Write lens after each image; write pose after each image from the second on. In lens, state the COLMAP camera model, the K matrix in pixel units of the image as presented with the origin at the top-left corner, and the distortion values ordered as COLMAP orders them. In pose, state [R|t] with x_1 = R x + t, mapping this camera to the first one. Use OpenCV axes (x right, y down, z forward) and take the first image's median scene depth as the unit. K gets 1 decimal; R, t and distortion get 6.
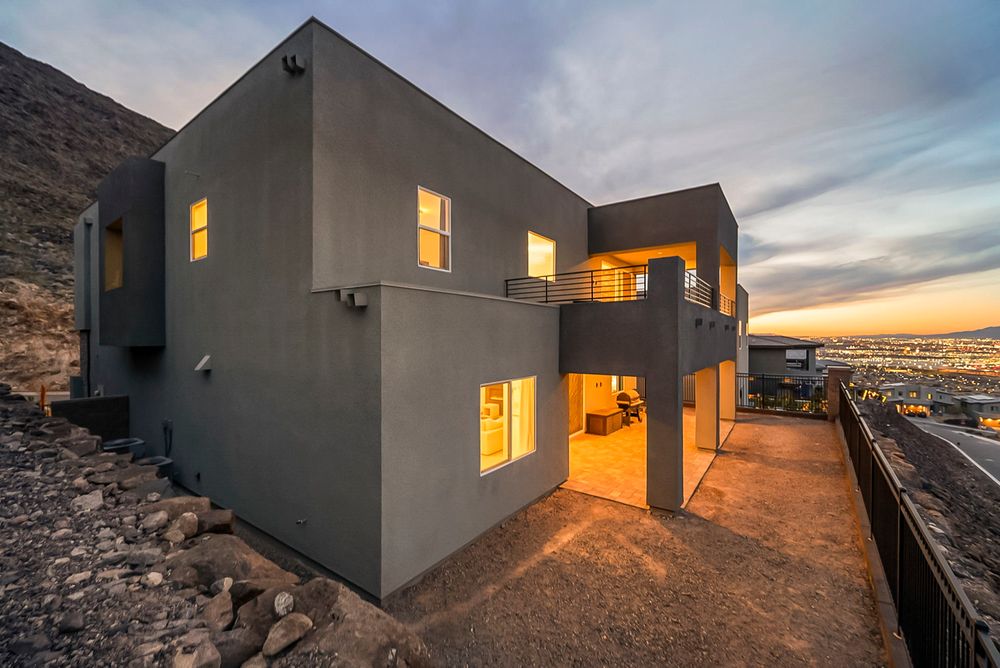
lens RADIAL K [[404.2, 0, 496.3], [0, 404.2, 336.2], [0, 0, 1]] dist [-0.000751, 0.000097]
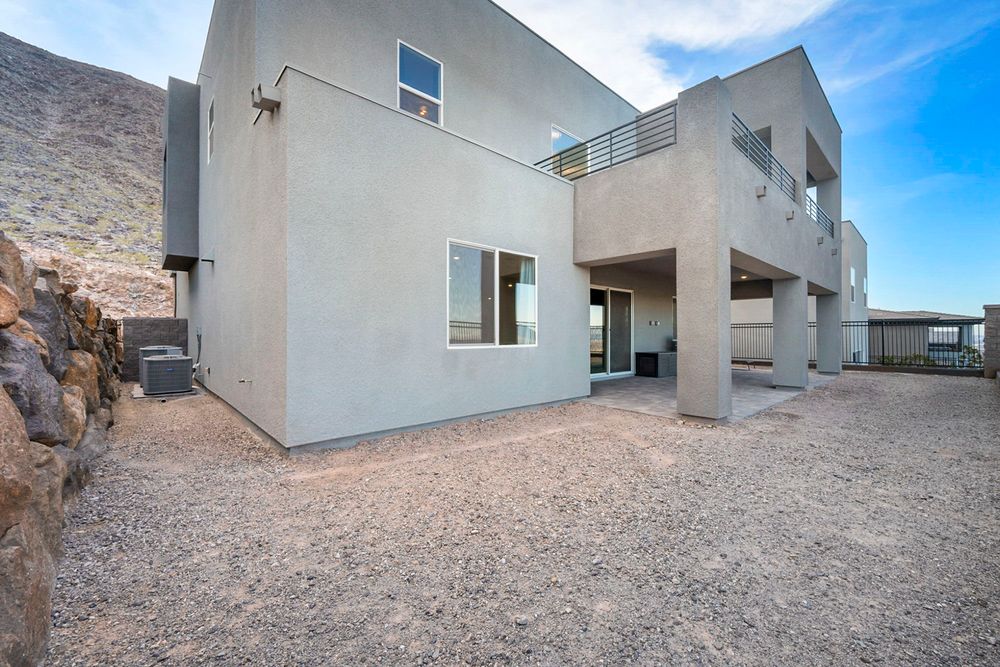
lens RADIAL K [[393.5, 0, 493.4], [0, 393.5, 330.5], [0, 0, 1]] dist [0.000934, 0.000332]
pose [[0.976301, -0.000281, -0.216416, 0.134708], [-0.000822, 0.999987, -0.005010, 0.184530], [0.216415, 0.005069, 0.976288, 0.134495]]
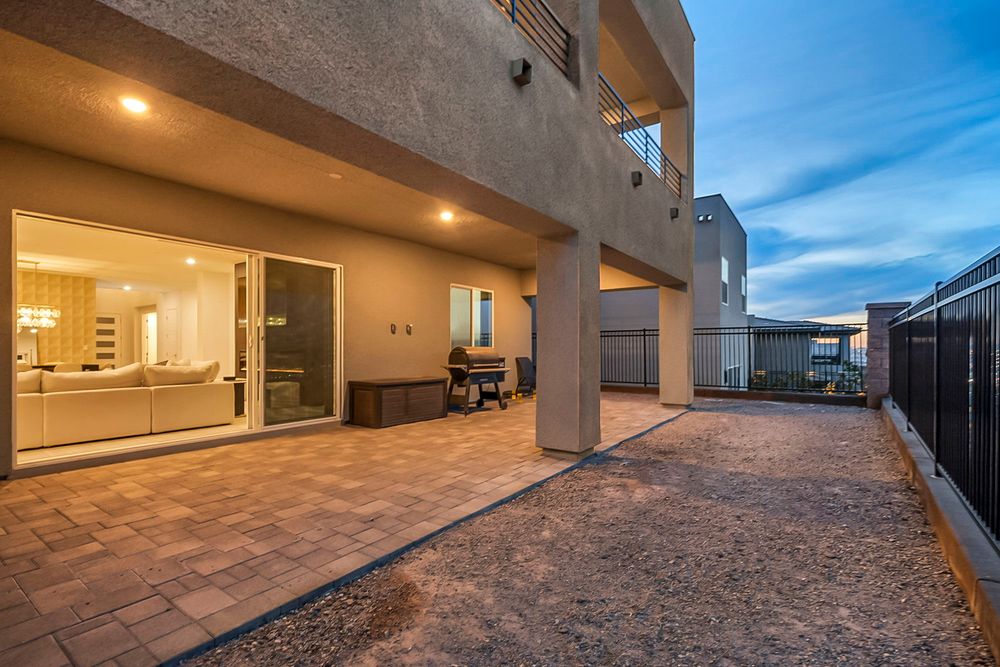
lens RADIAL K [[452.4, 0, 486.5], [0, 452.4, 359.5], [0, 0, 1]] dist [0.002909, 0.001146]
pose [[0.999930, -0.005684, -0.010342, 0.482625], [0.005970, 0.999596, 0.027804, 0.186677], [0.010180, -0.027864, 0.999560, 0.592028]]
